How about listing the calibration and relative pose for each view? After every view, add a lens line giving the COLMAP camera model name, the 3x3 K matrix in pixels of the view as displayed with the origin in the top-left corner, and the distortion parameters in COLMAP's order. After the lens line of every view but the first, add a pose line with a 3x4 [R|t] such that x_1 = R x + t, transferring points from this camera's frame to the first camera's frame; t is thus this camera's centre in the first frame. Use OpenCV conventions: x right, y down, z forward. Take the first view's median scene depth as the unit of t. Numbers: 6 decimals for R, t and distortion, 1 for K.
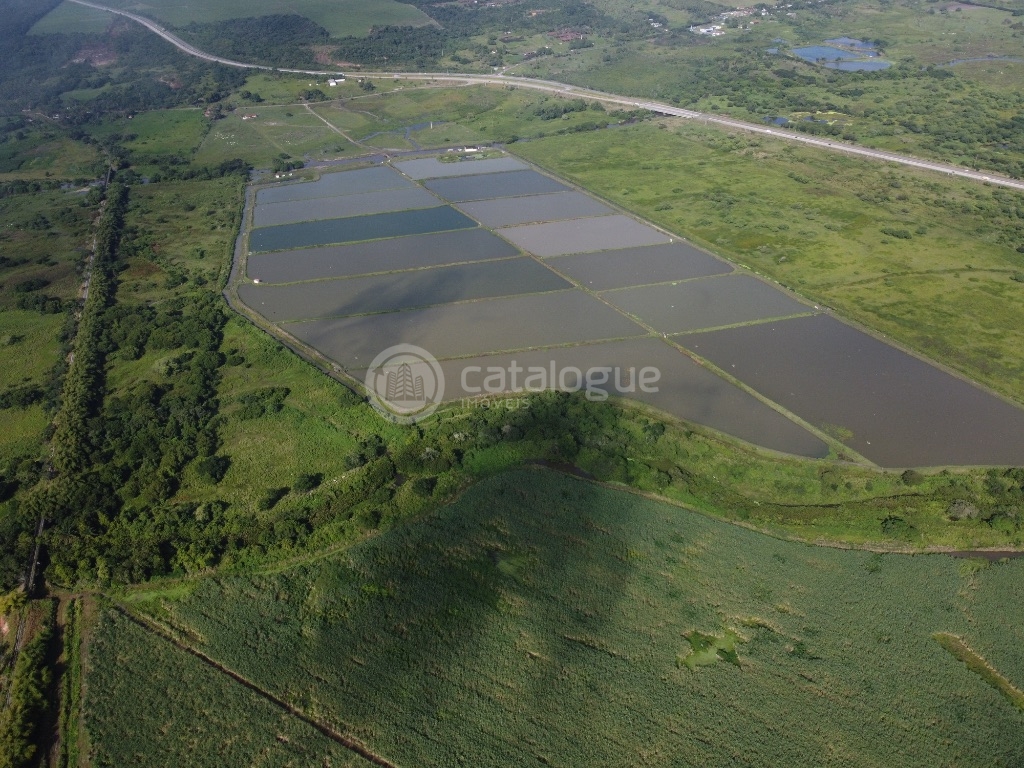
lens RADIAL K [[779.0, 0, 508.4], [0, 779.0, 383.6], [0, 0, 1]] dist [-0.004677, 0.001415]
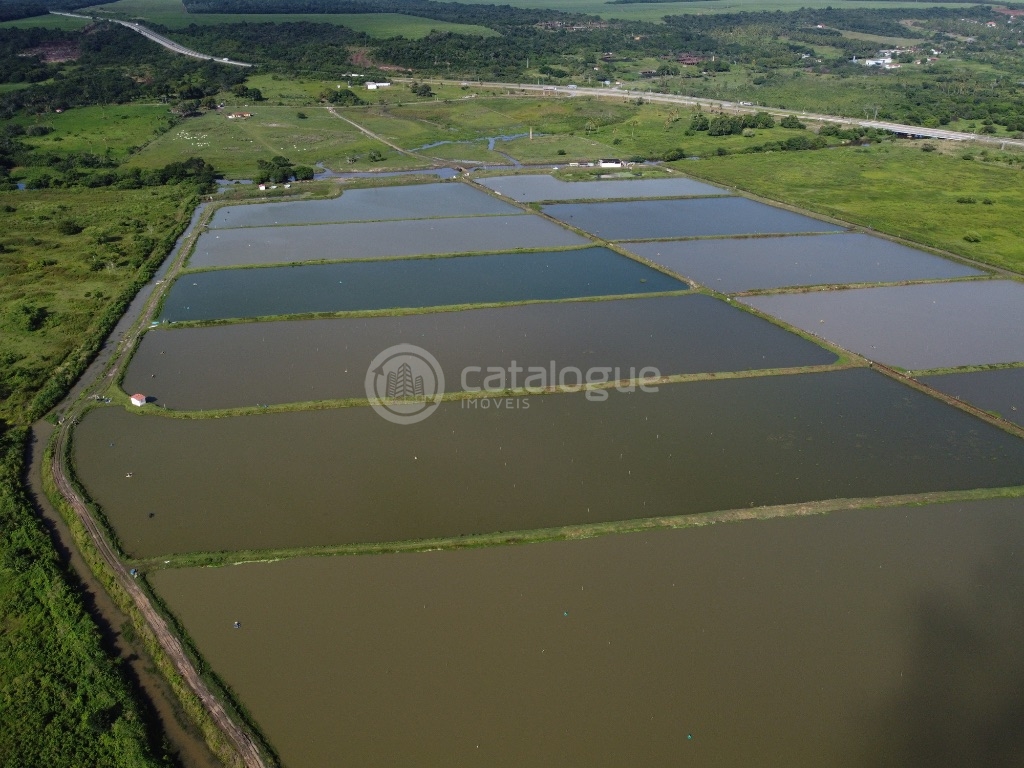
lens RADIAL K [[779.0, 0, 508.4], [0, 779.0, 383.6], [0, 0, 1]] dist [-0.004677, 0.001415]
pose [[0.998564, 0.049736, -0.019913, -0.093380], [-0.051639, 0.992530, -0.110531, -0.069442], [0.014267, 0.111400, 0.993673, 0.412780]]
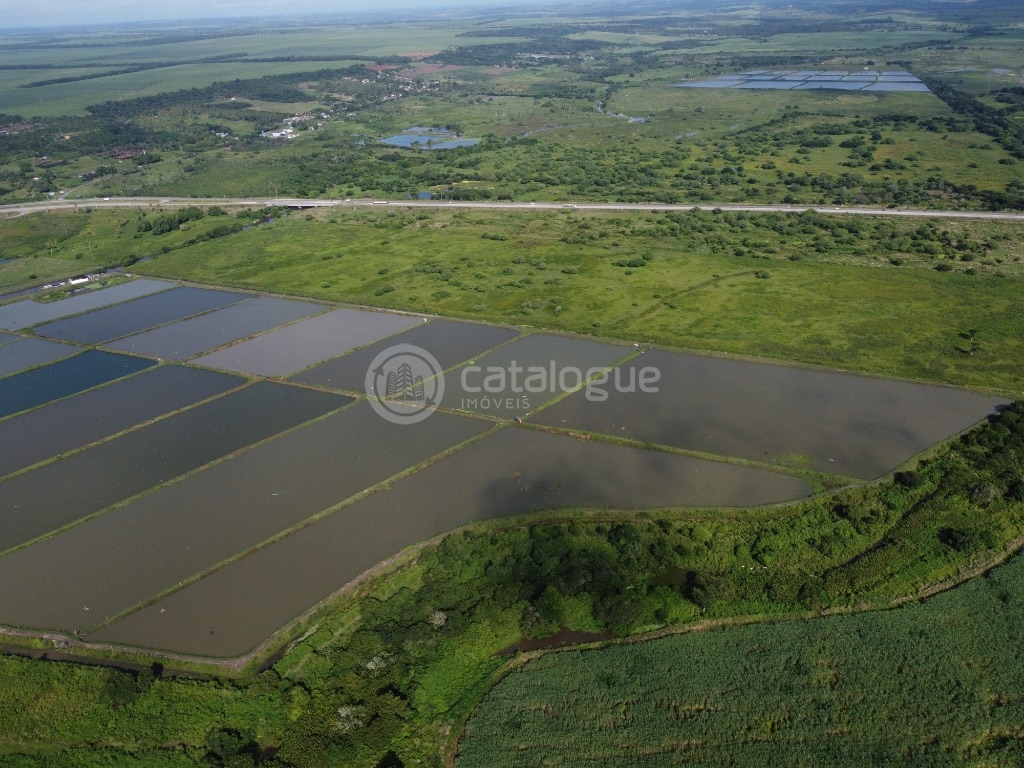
lens RADIAL K [[779.0, 0, 508.4], [0, 779.0, 383.6], [0, 0, 1]] dist [-0.004677, 0.001415]
pose [[0.823907, -0.250120, 0.508544, -0.101529], [0.326089, 0.943140, -0.064436, -0.026959], [-0.463511, 0.218920, 0.858622, 0.185228]]
